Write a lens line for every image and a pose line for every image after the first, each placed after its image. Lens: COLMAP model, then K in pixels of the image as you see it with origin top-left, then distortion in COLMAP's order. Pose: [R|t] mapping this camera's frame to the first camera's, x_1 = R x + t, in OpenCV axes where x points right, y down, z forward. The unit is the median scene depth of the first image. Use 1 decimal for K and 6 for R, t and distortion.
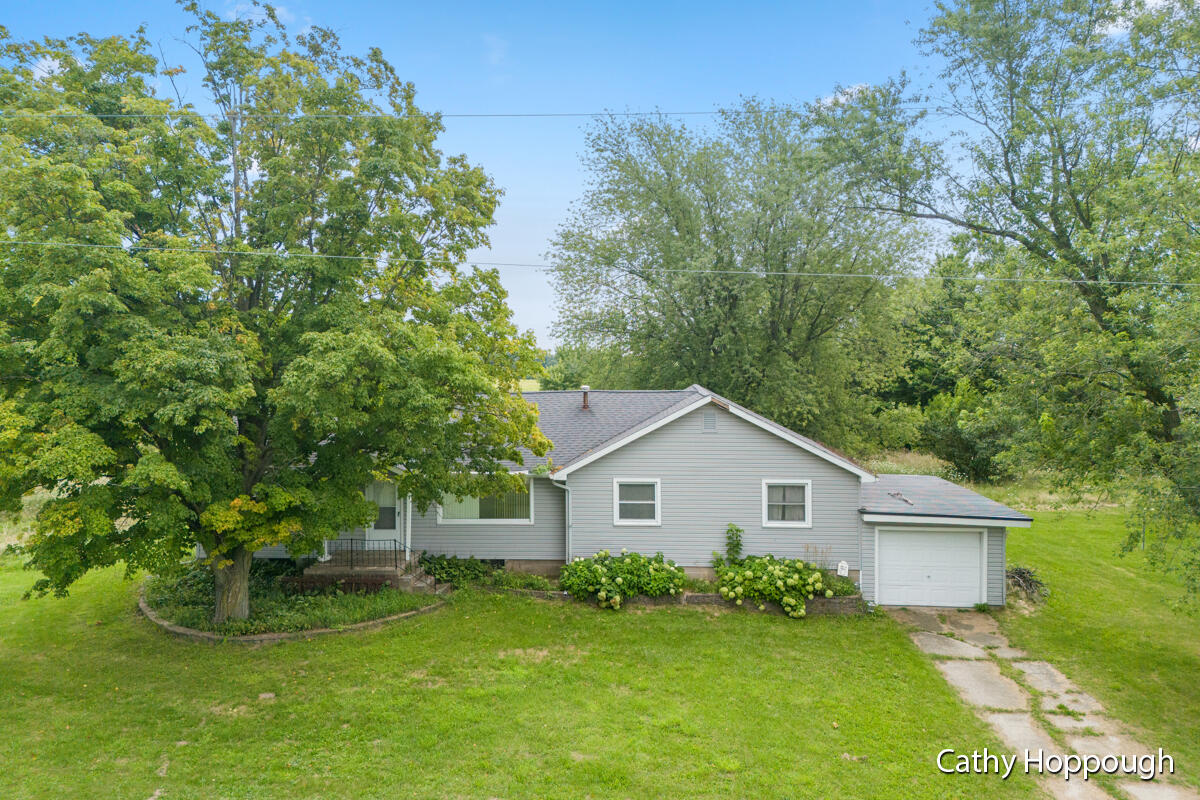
lens RADIAL K [[867.8, 0, 600.0], [0, 867.8, 400.0], [0, 0, 1]] dist [0.084820, -0.095598]
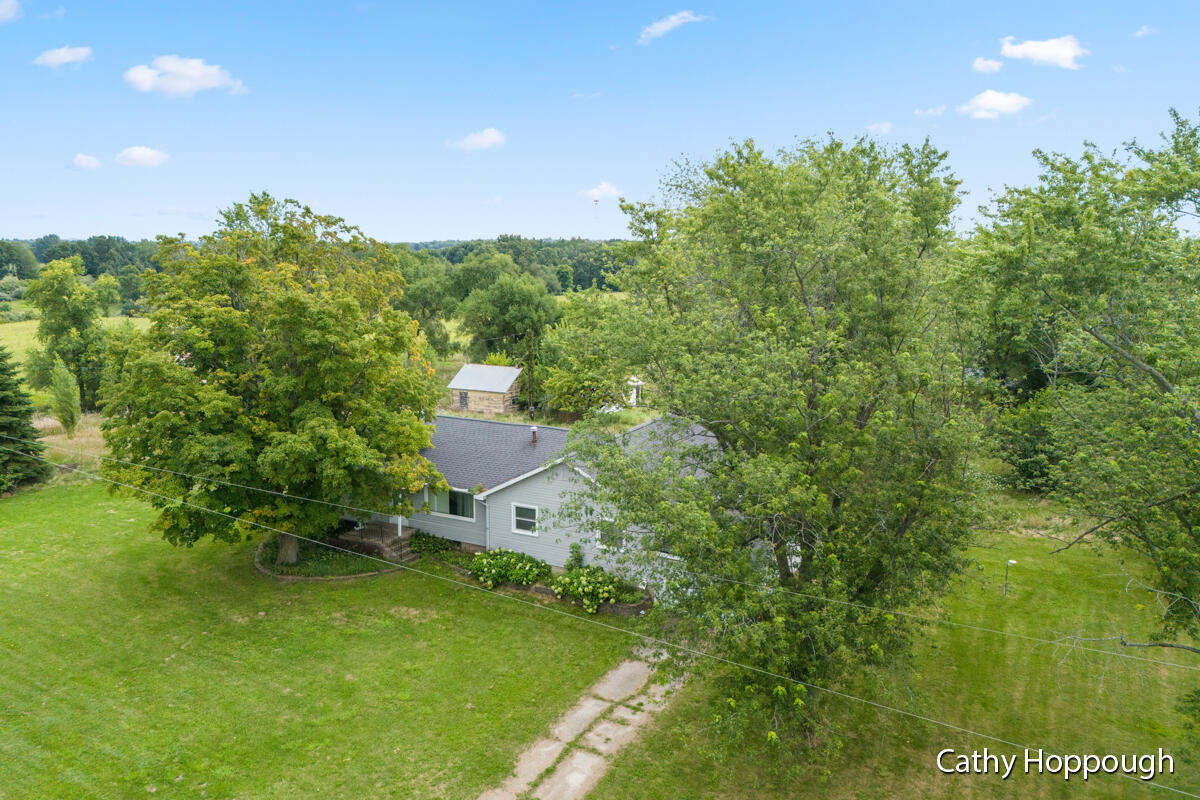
lens RADIAL K [[867.8, 0, 600.0], [0, 867.8, 400.0], [0, 0, 1]] dist [0.084820, -0.095598]
pose [[0.917591, 0.079047, -0.389587, 0.900271], [-0.026587, 0.990039, 0.138258, -0.369009], [0.396636, -0.116506, 0.910553, -0.370373]]
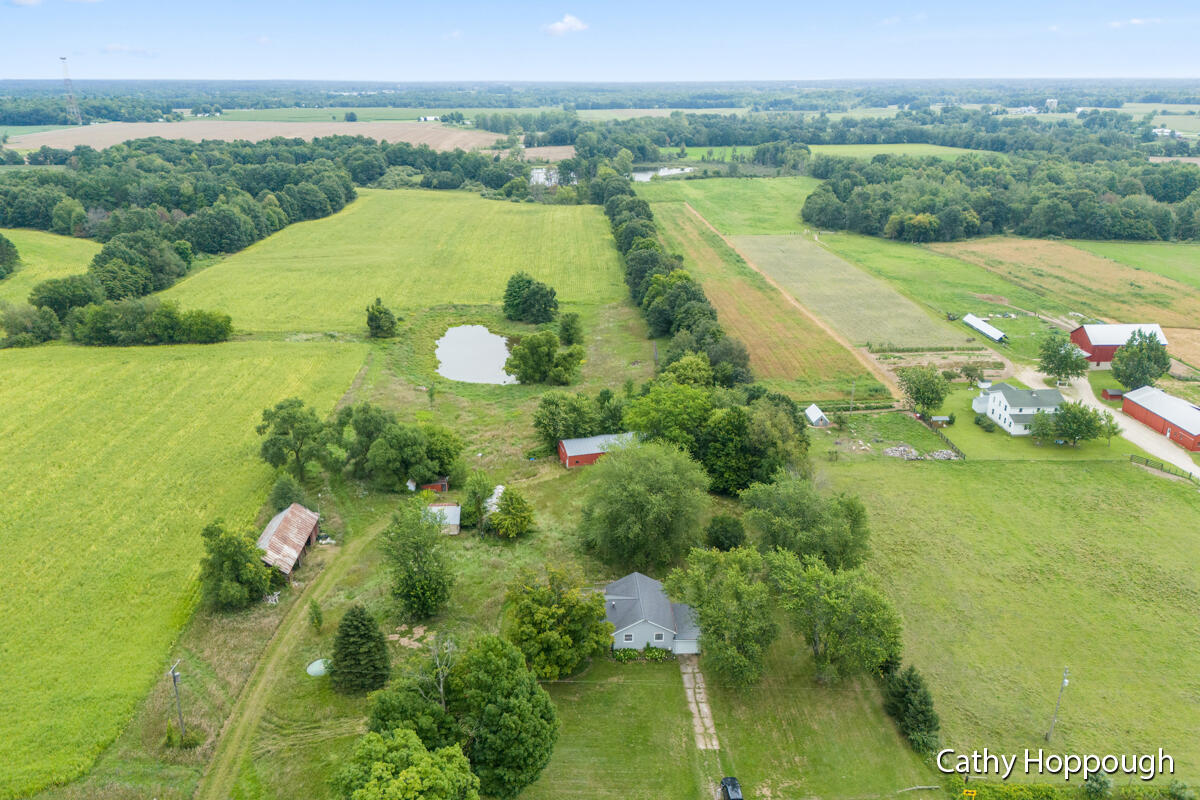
lens RADIAL K [[867.8, 0, 600.0], [0, 867.8, 400.0], [0, 0, 1]] dist [0.084820, -0.095598]
pose [[0.991626, -0.033876, 0.124617, -0.811152], [-0.005114, 0.953923, 0.300009, -3.132599], [-0.129038, -0.298134, 0.945762, -3.812286]]
